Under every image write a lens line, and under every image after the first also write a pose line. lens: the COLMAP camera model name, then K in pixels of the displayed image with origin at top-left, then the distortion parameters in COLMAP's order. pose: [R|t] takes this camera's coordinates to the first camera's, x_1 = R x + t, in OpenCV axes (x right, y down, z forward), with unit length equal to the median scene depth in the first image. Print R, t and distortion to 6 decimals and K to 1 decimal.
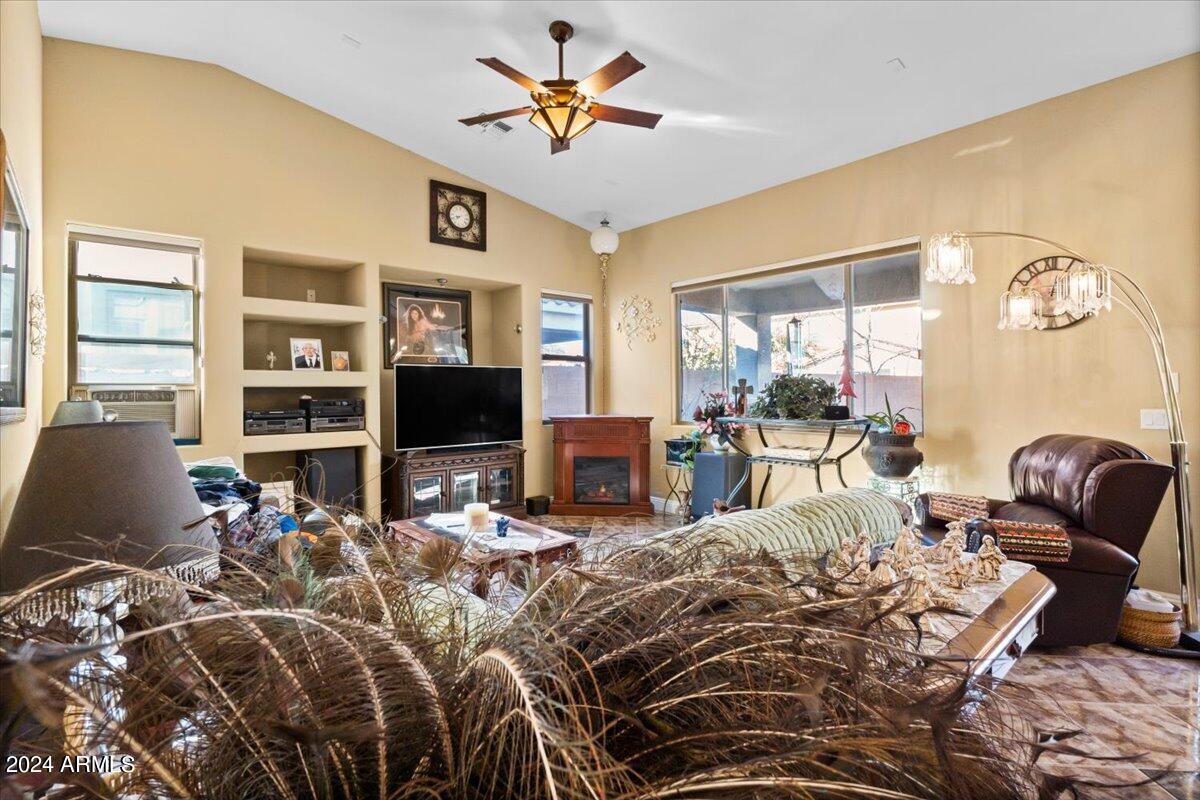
lens RADIAL K [[572.1, 0, 587.8], [0, 572.1, 393.5], [0, 0, 1]] dist [0.000835, 0.000040]
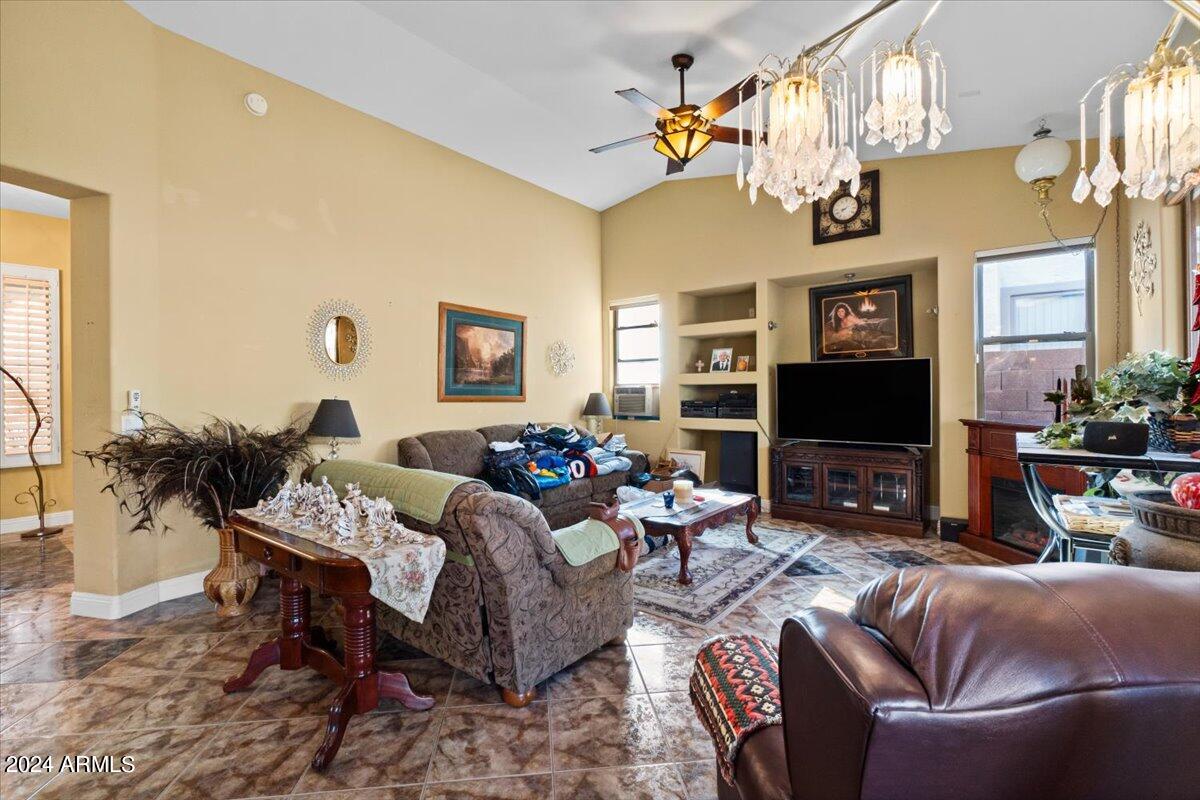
lens RADIAL K [[530.7, 0, 595.1], [0, 530.7, 393.1], [0, 0, 1]] dist [0.000130, -0.000015]
pose [[0.194040, 0.009985, -0.980943, 0.644964], [0.003602, 0.999934, 0.010891, -0.005553], [0.980987, -0.005647, 0.193991, 0.443422]]
